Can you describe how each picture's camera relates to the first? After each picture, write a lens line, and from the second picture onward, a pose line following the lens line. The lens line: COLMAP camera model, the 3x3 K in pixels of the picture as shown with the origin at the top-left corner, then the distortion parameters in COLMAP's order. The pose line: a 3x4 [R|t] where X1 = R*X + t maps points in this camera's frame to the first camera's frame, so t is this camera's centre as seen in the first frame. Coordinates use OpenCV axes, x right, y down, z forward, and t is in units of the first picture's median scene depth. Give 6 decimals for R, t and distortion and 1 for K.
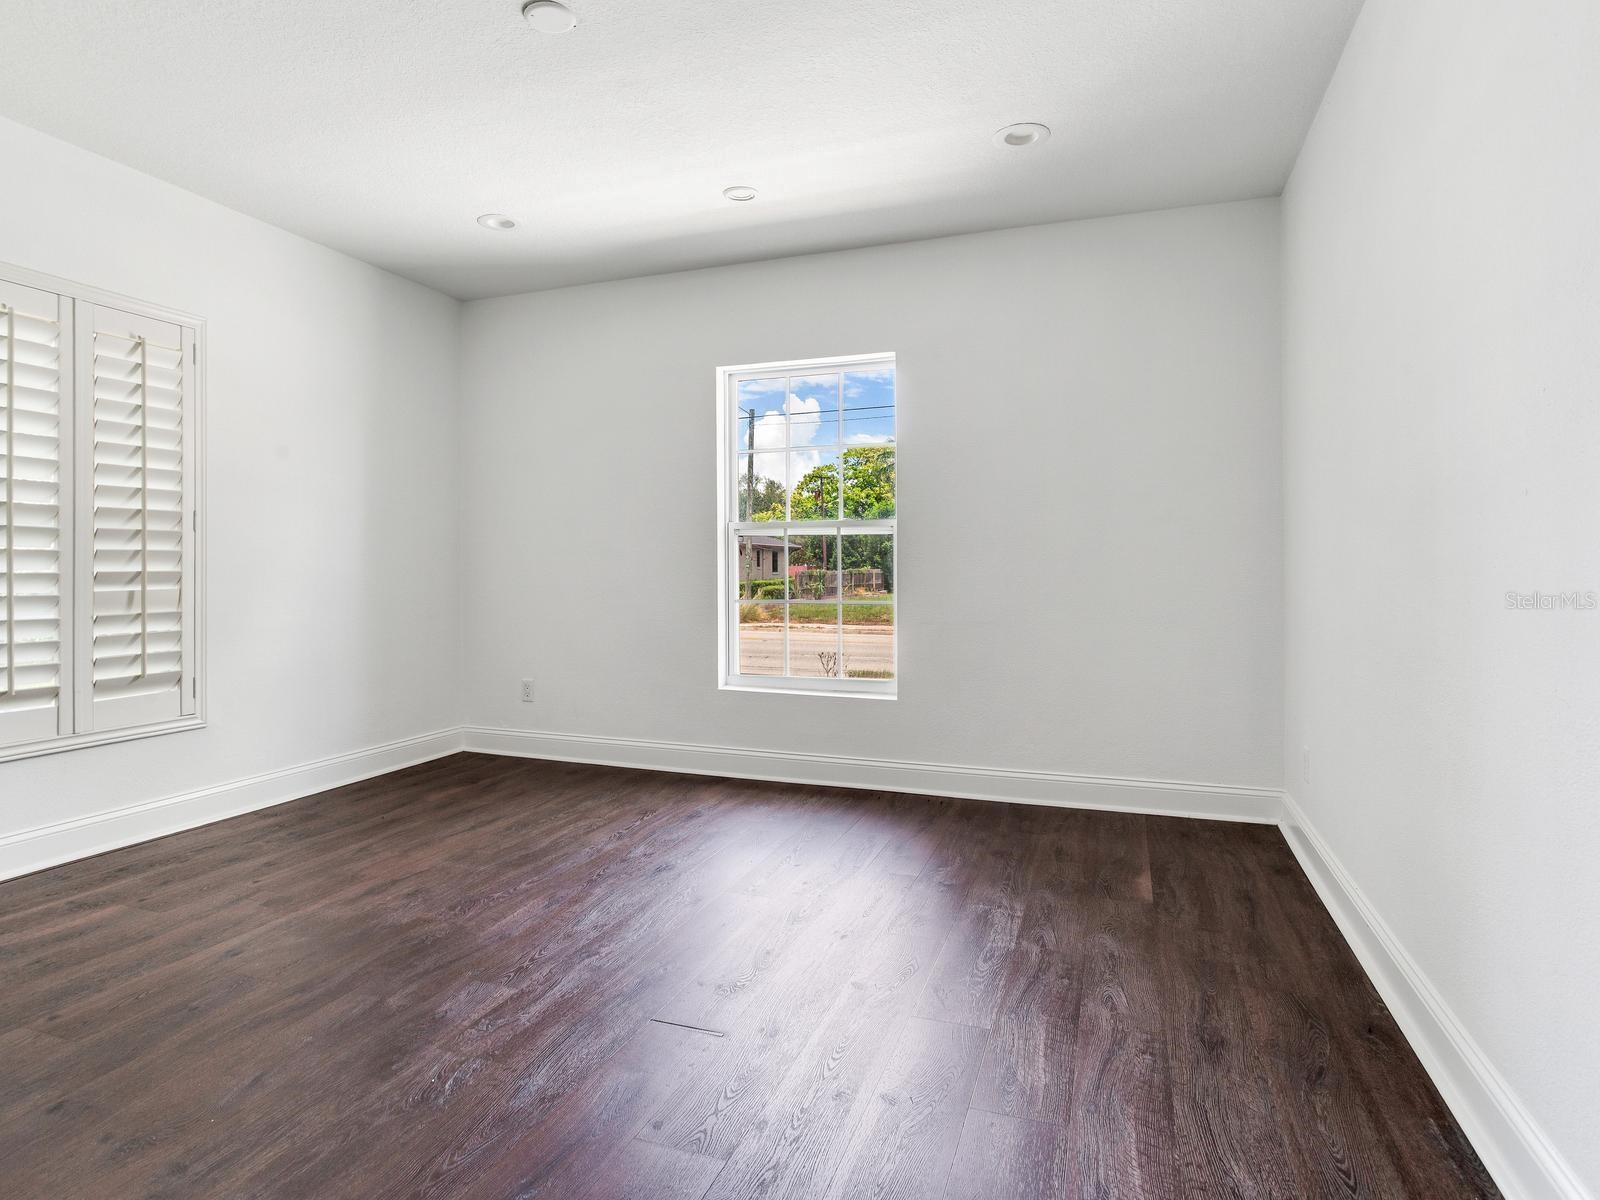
lens RADIAL K [[919.4, 0, 792.1], [0, 919.4, 595.4], [0, 0, 1]] dist [-0.025640, 0.000713]
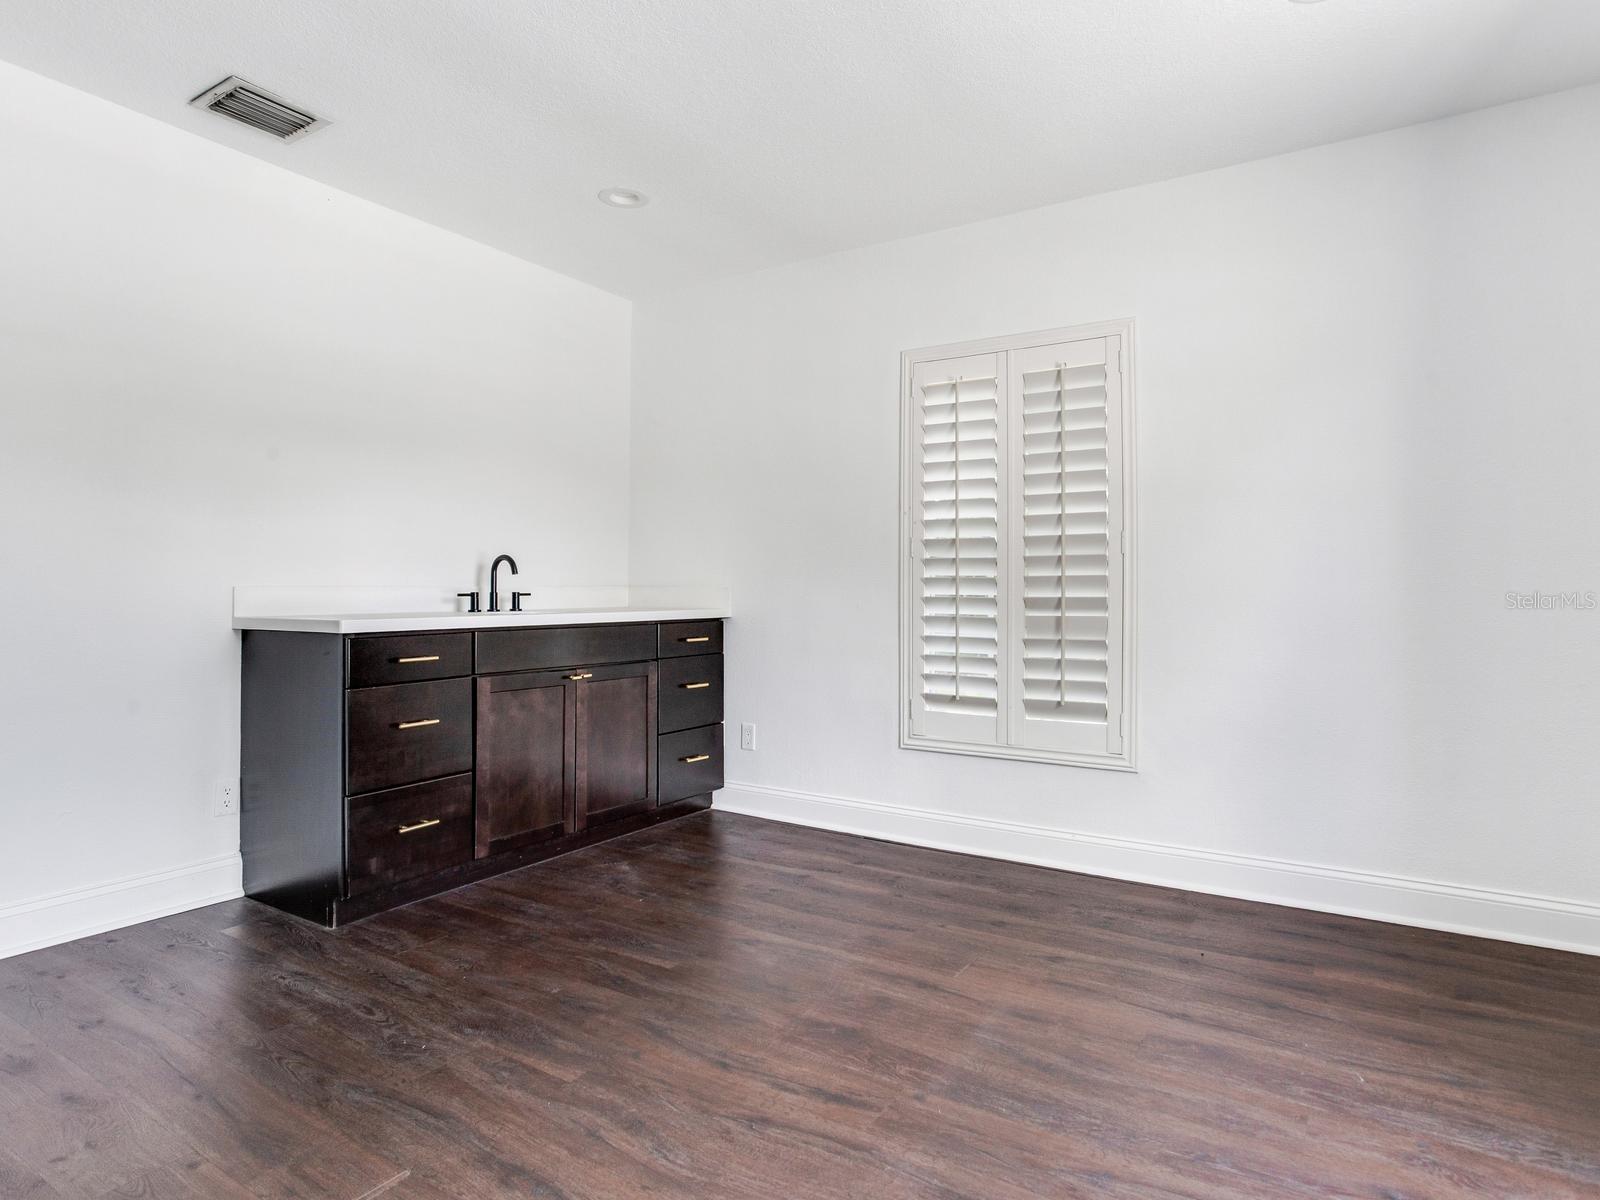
lens RADIAL K [[919.4, 0, 791.3], [0, 919.4, 590.4], [0, 0, 1]] dist [-0.025640, 0.000713]
pose [[-0.235116, -0.001060, -0.971967, 0.345758], [-0.035459, 0.999343, 0.007488, -0.032268], [0.971320, 0.036225, -0.234999, 0.982871]]
